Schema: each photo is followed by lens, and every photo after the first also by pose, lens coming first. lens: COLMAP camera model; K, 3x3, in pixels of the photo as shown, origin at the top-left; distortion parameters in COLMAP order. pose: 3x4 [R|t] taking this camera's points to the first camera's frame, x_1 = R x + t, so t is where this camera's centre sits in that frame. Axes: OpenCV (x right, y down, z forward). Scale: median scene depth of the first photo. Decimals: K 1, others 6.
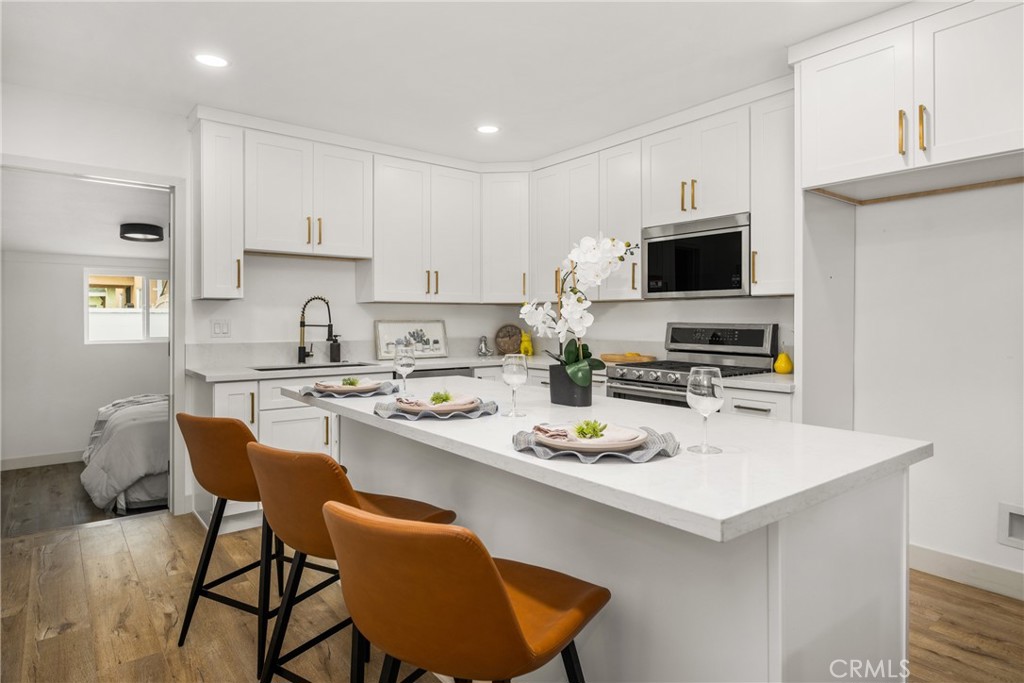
lens RADIAL K [[584.0, 0, 535.5], [0, 584.0, 319.8], [0, 0, 1]] dist [-0.003842, -0.000889]
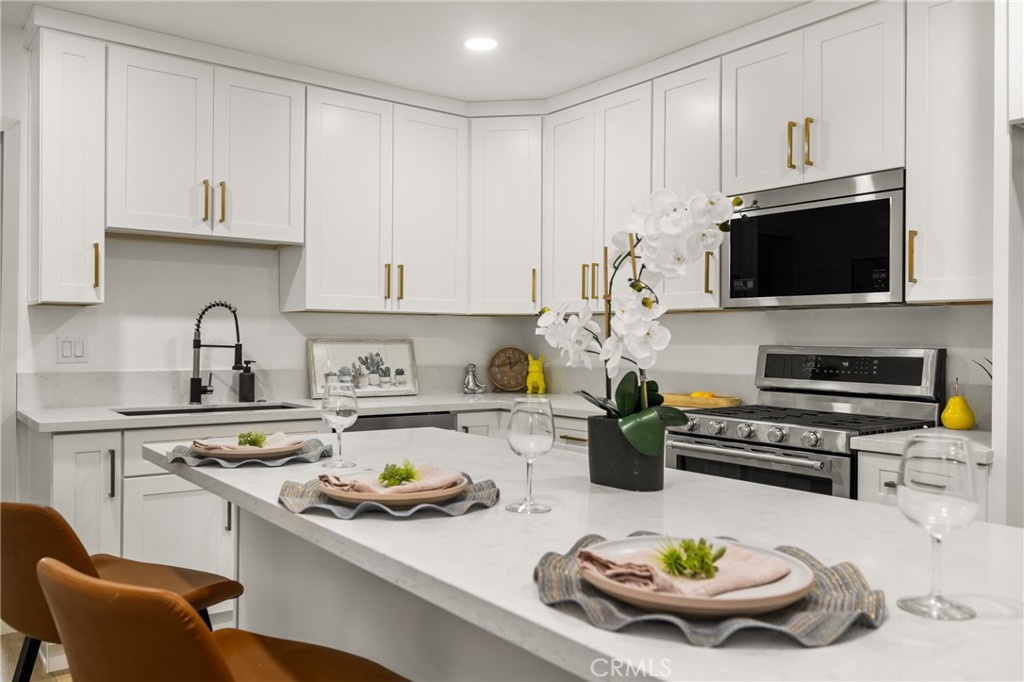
lens RADIAL K [[805.3, 0, 512.0], [0, 805.3, 341.0], [0, 0, 1]] dist [-0.001618, -0.001469]
pose [[0.999309, 0.007239, -0.036469, -0.012623], [-0.007255, 0.999974, -0.000298, 0.002131], [0.036466, 0.000563, 0.999335, 0.114244]]
